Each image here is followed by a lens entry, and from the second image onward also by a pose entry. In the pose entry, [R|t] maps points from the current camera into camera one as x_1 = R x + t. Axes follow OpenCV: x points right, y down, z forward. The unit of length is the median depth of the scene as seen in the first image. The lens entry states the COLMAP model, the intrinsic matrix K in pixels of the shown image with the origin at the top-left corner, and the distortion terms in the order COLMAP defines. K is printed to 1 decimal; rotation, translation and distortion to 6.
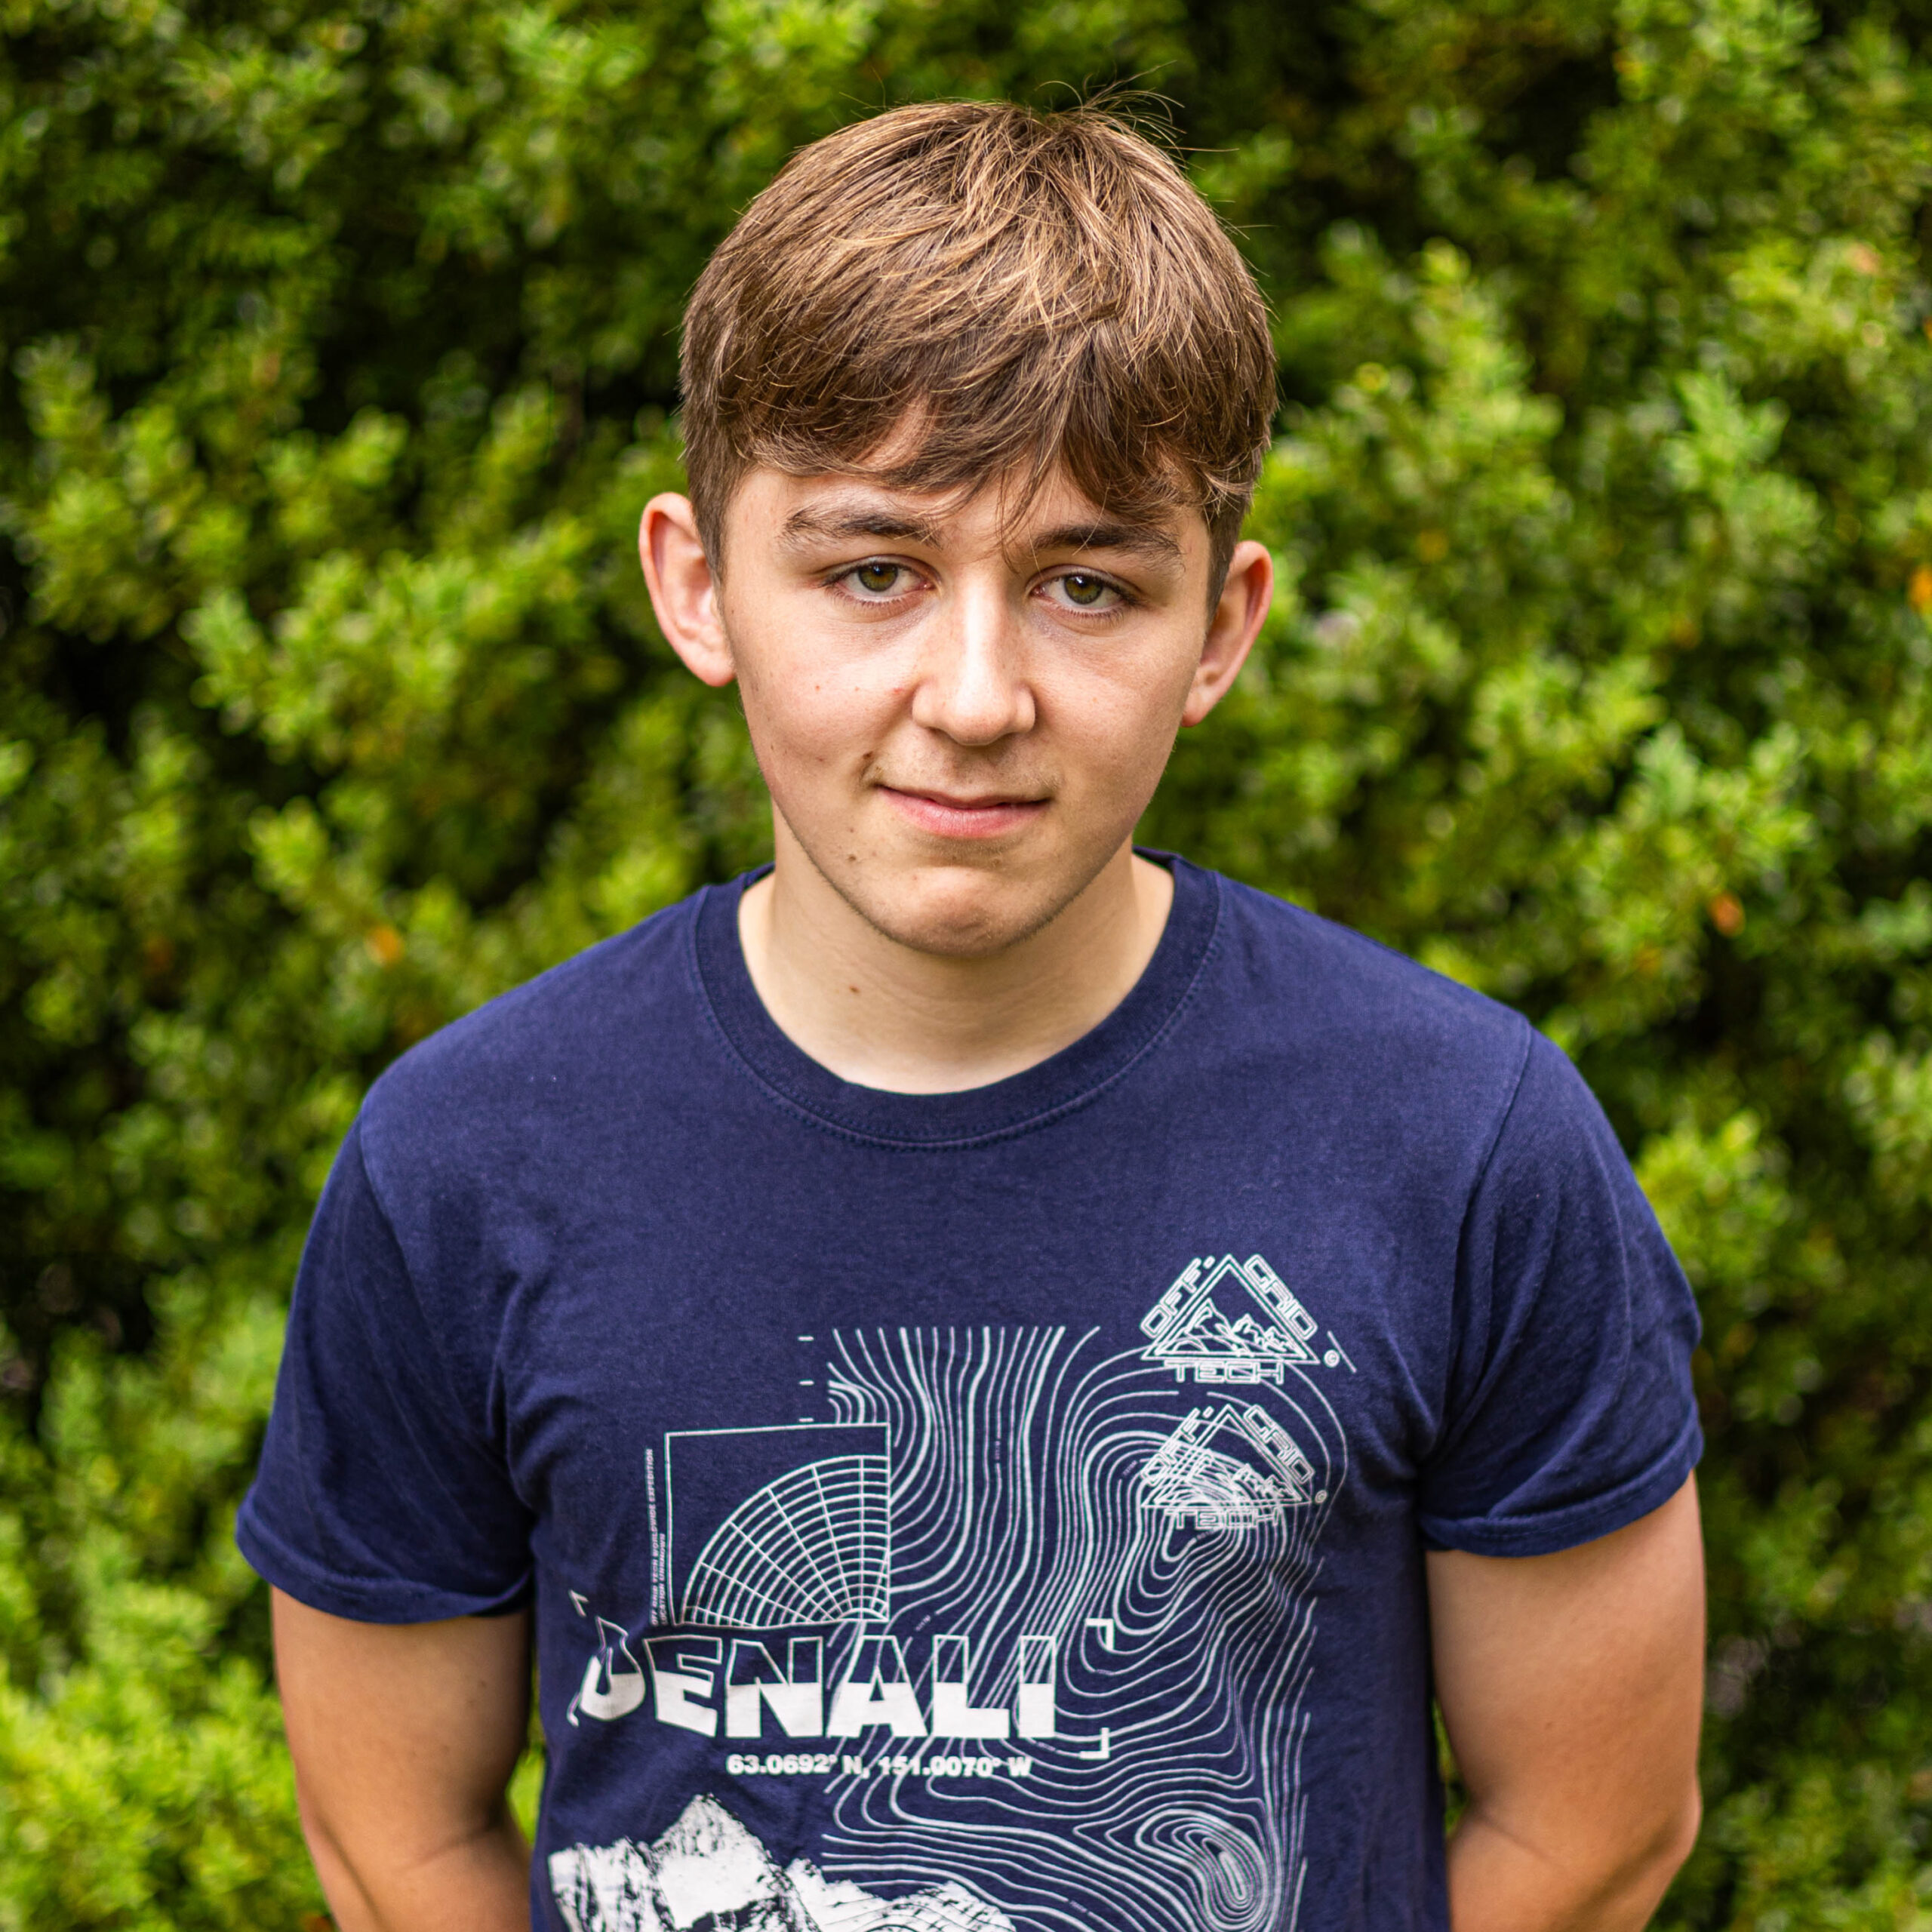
lens RADIAL K [[5356.0, 0, 997.8], [0, 5356.0, 969.1], [0, 0, 1]] dist [-0.057294, 0.716390]
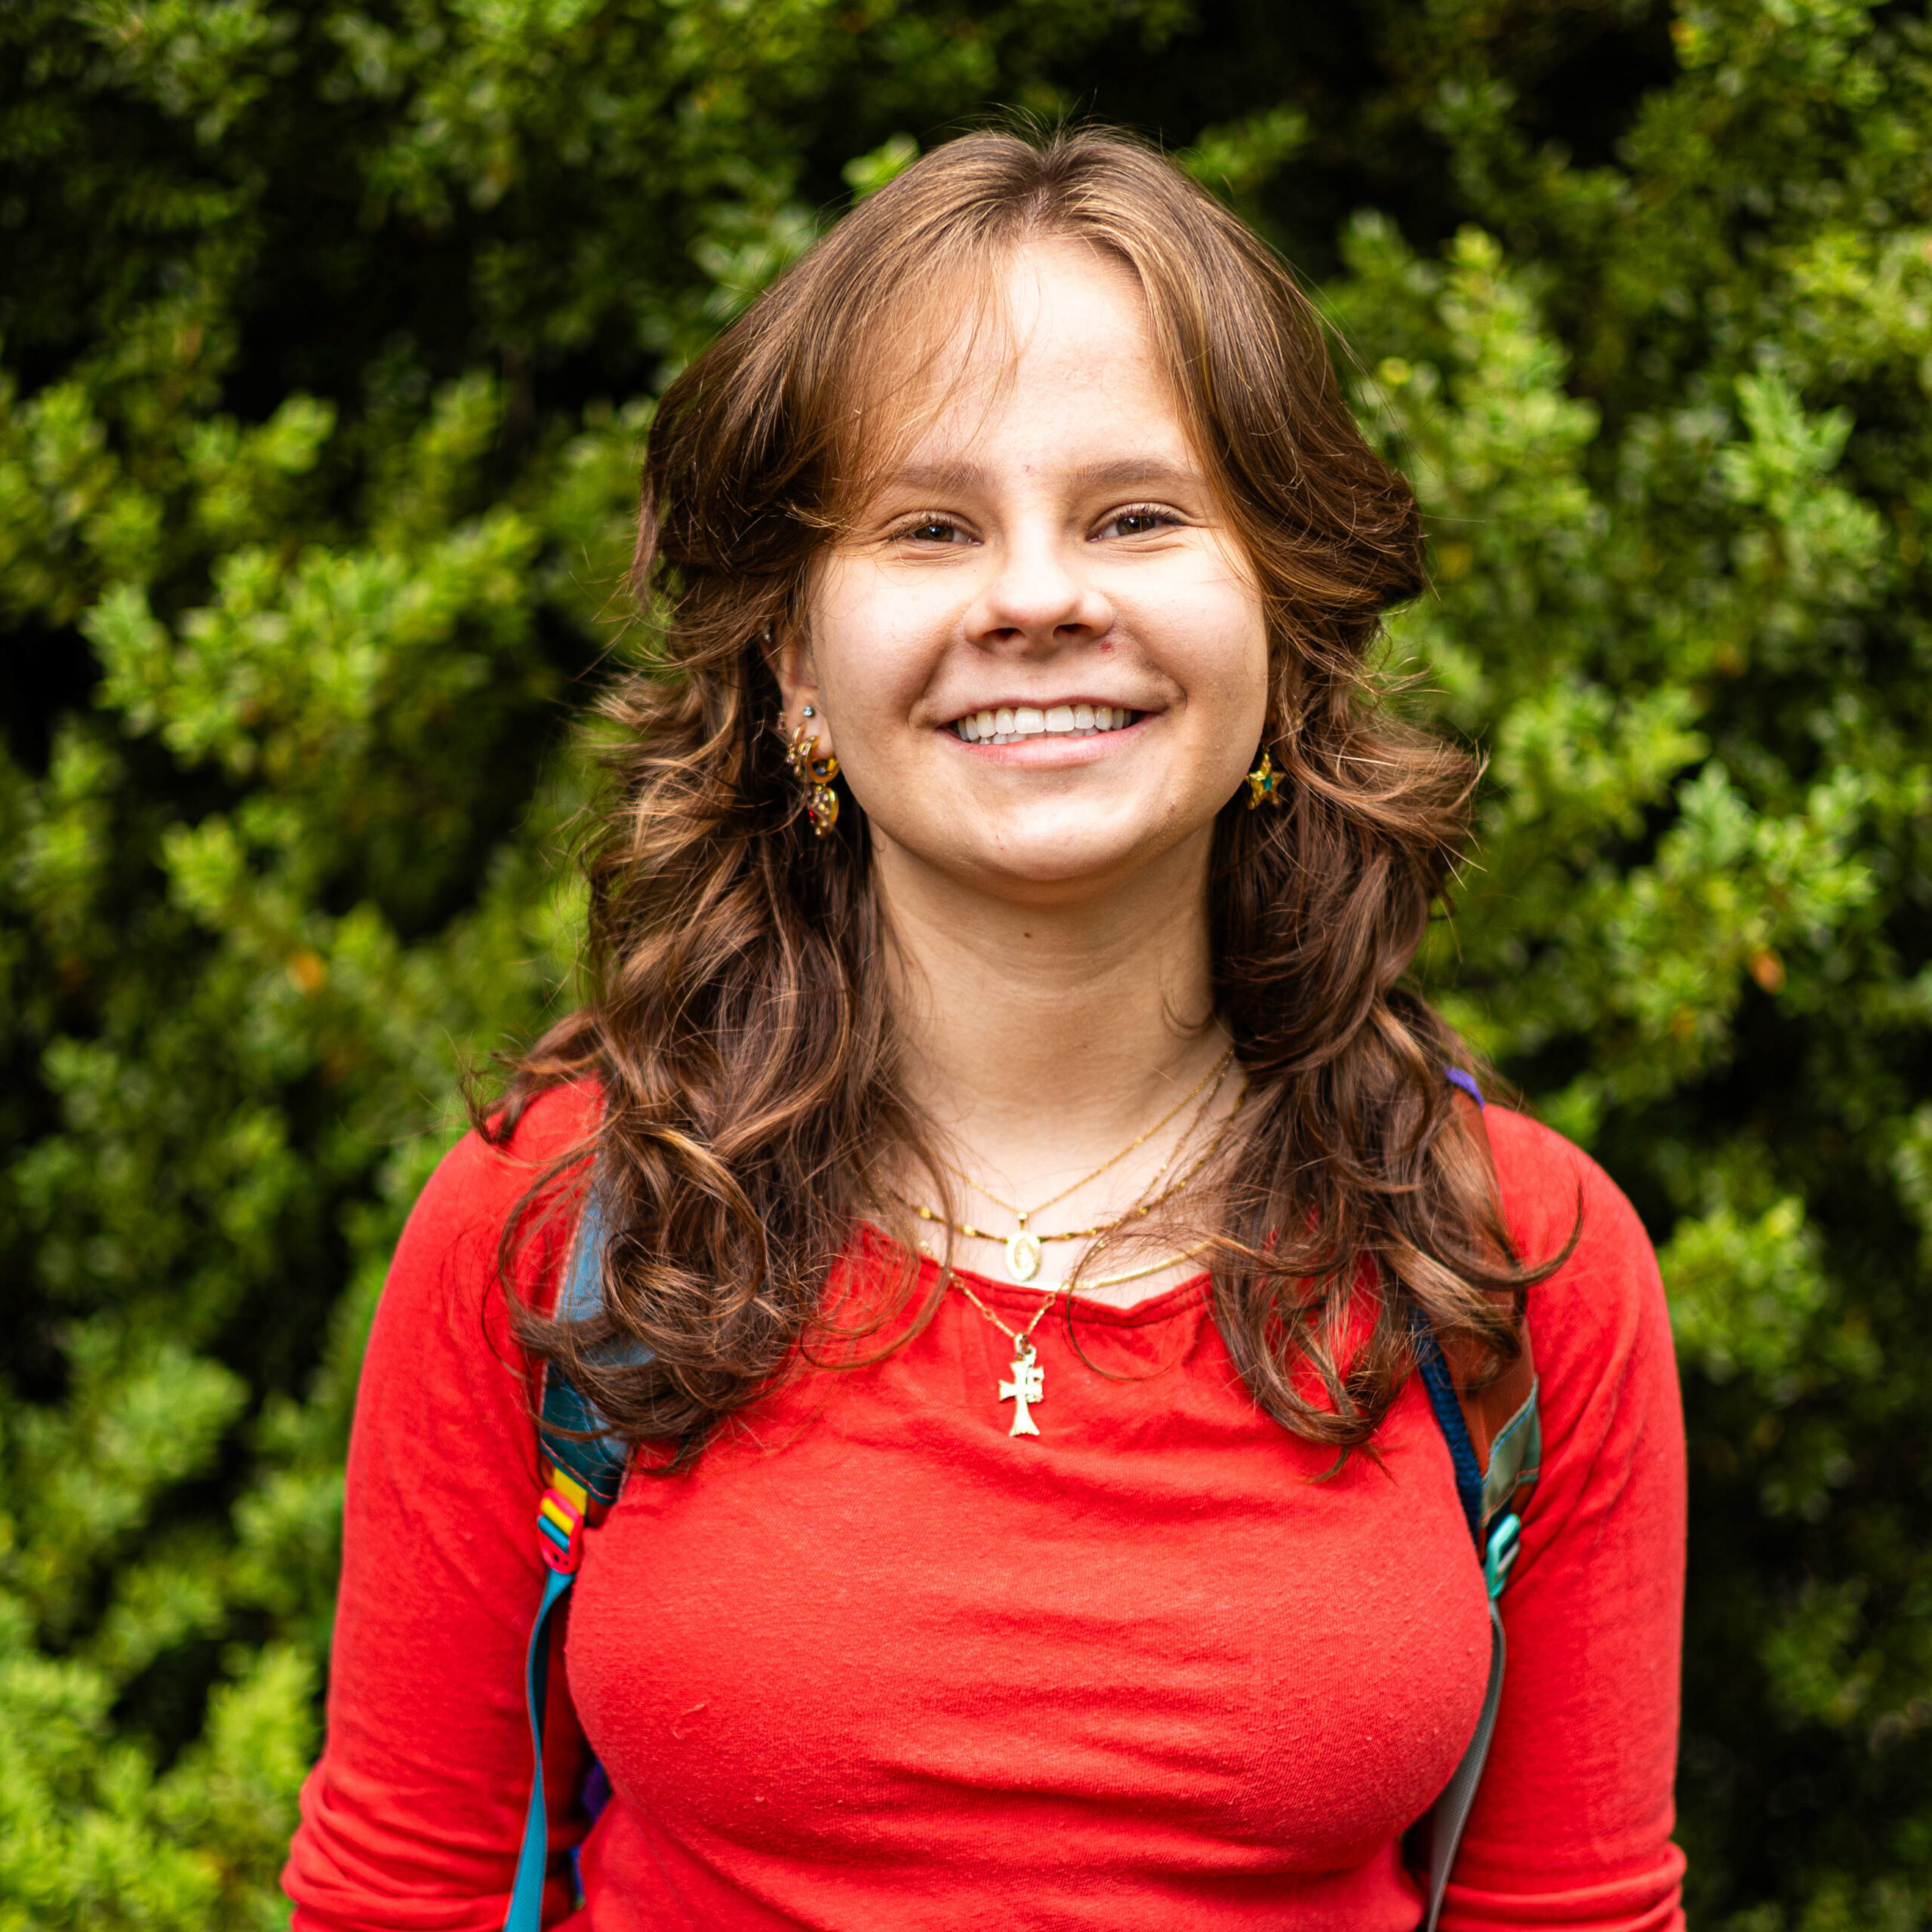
lens RADIAL K [[5041.2, 0, 929.1], [0, 5041.2, 1089.4], [0, 0, 1]] dist [0.034291, -0.161878]
pose [[0.999684, 0.021203, -0.013500, 0.005177], [-0.020852, 0.999453, 0.025678, -0.009171], [0.014037, -0.025388, 0.999579, 0.135101]]
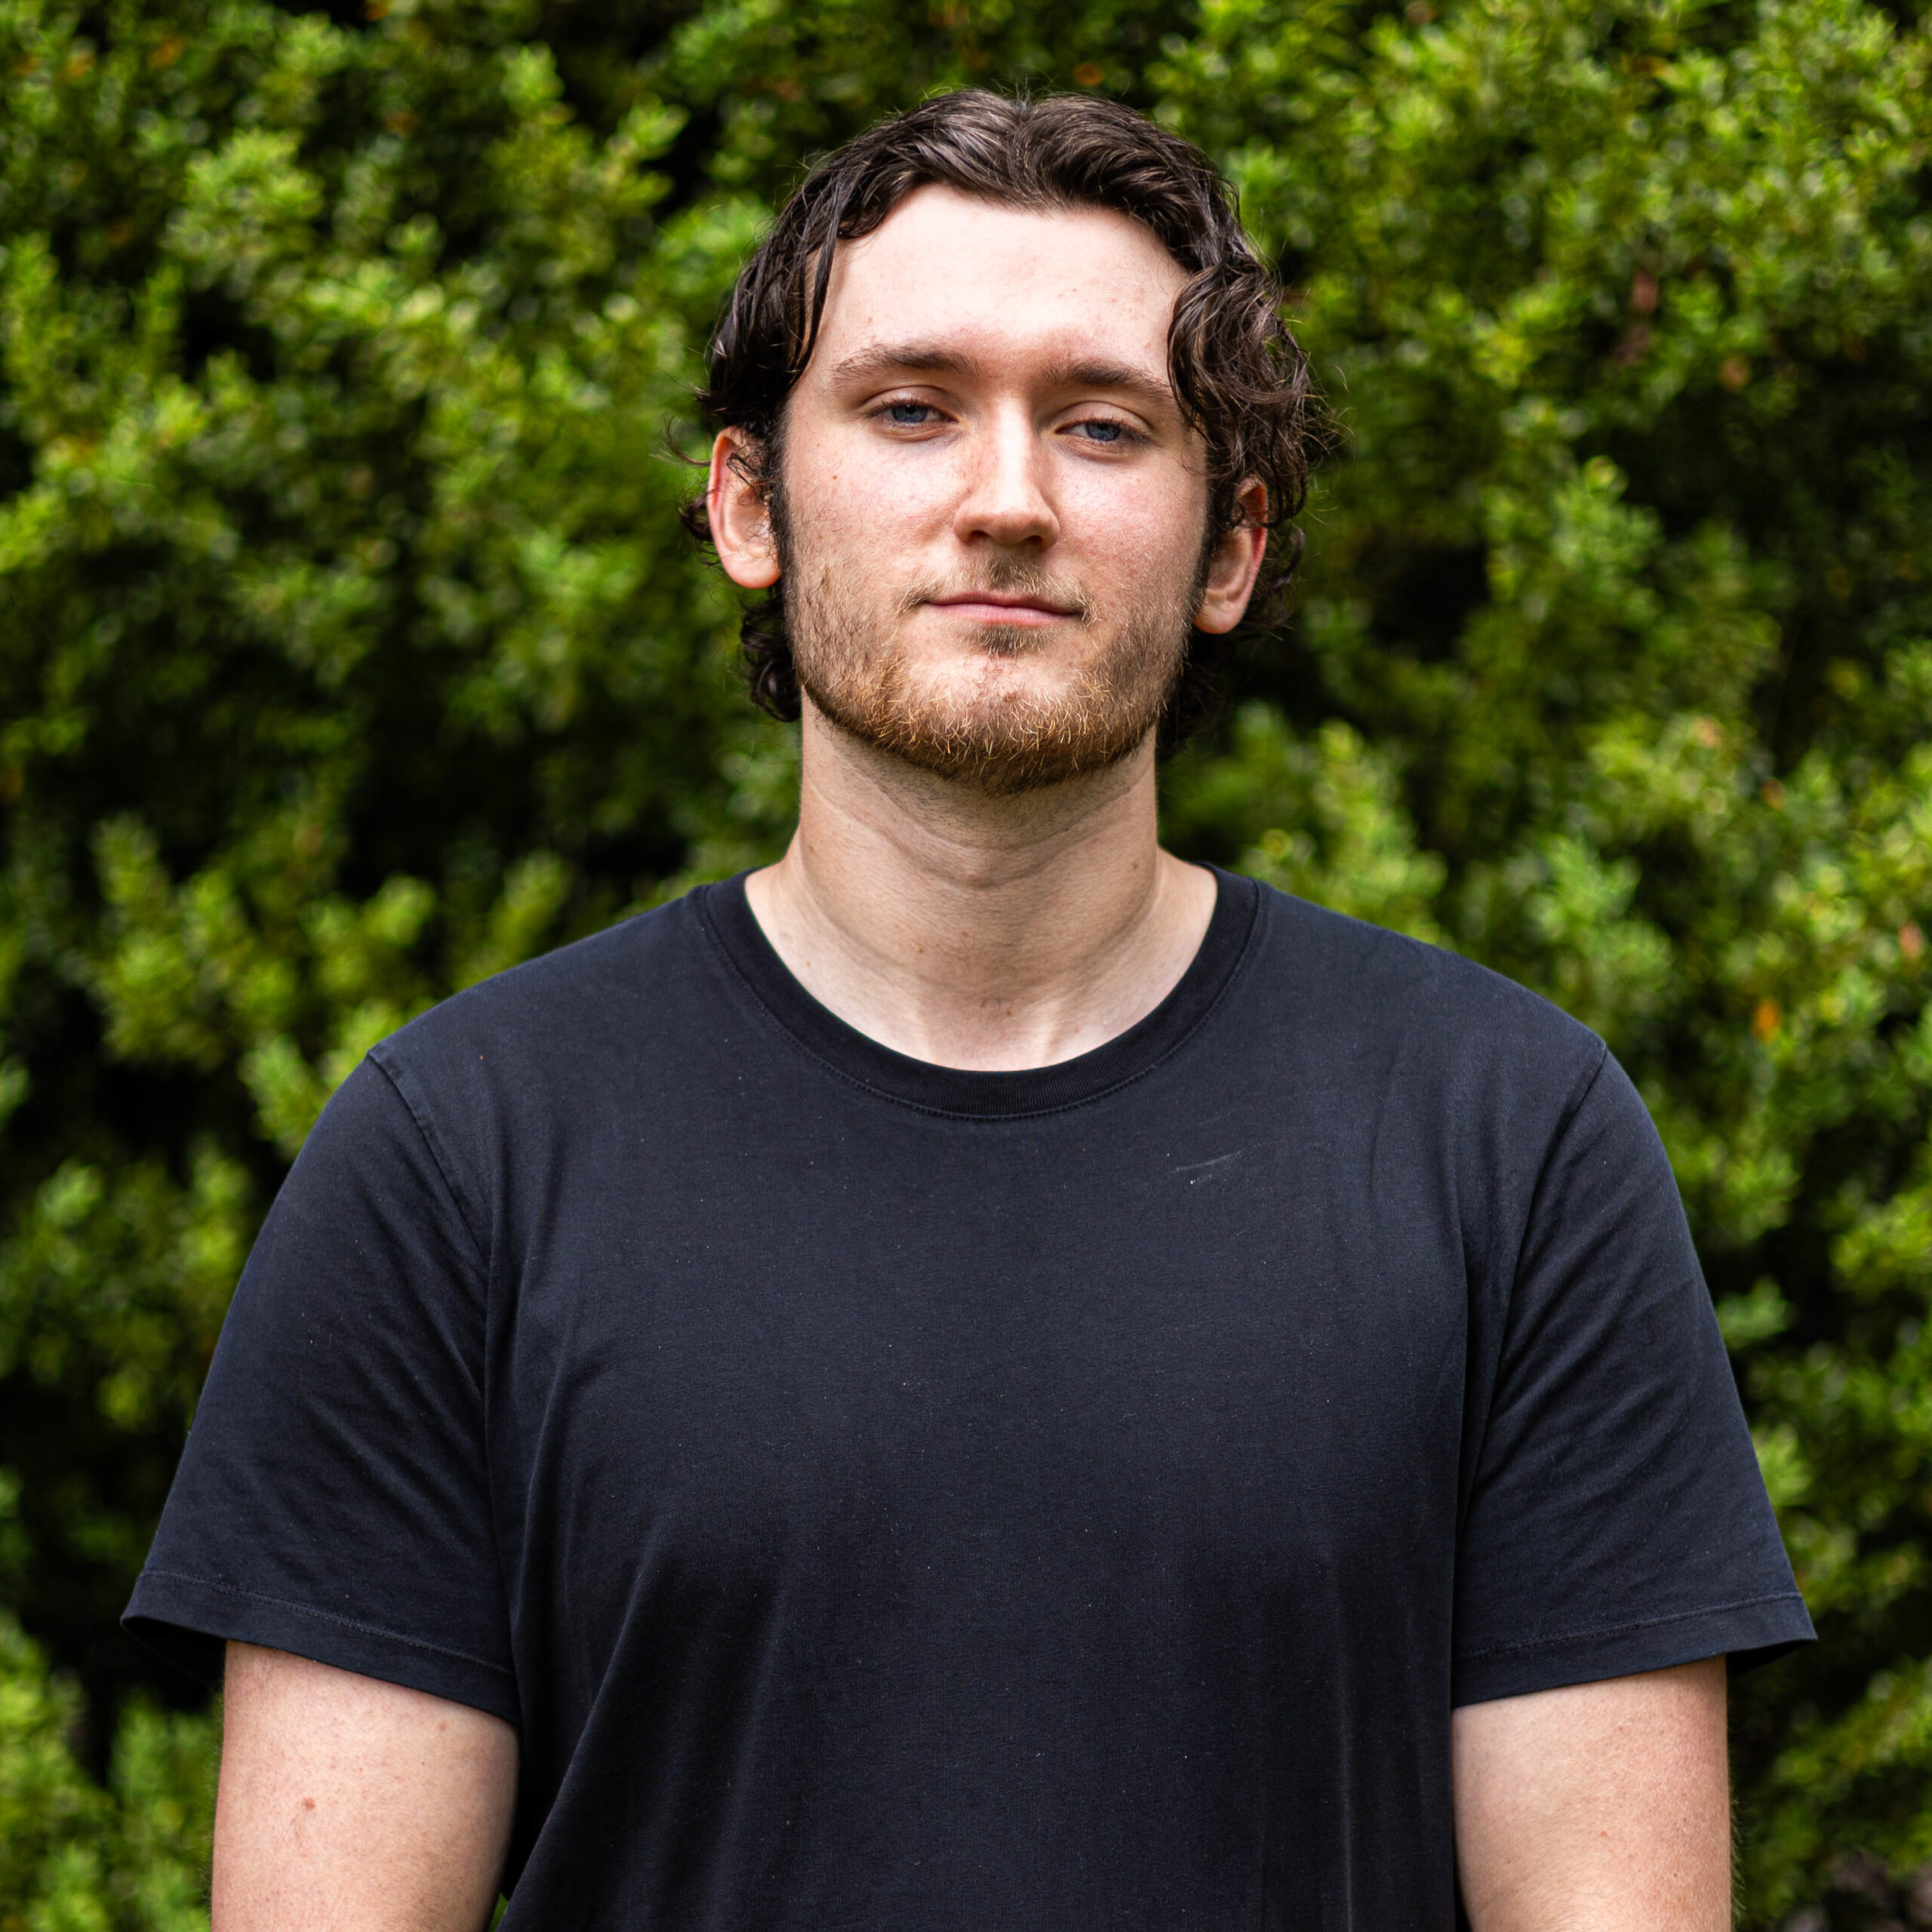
lens RADIAL K [[5167.2, 0, 886.2], [0, 5167.2, 1111.3], [0, 0, 1]] dist [-0.033448, 0.194779]
pose [[0.999866, -0.009518, -0.013341, 0.000457], [0.008923, 0.998993, -0.043971, -0.005009], [0.013746, 0.043846, 0.998944, -0.097522]]
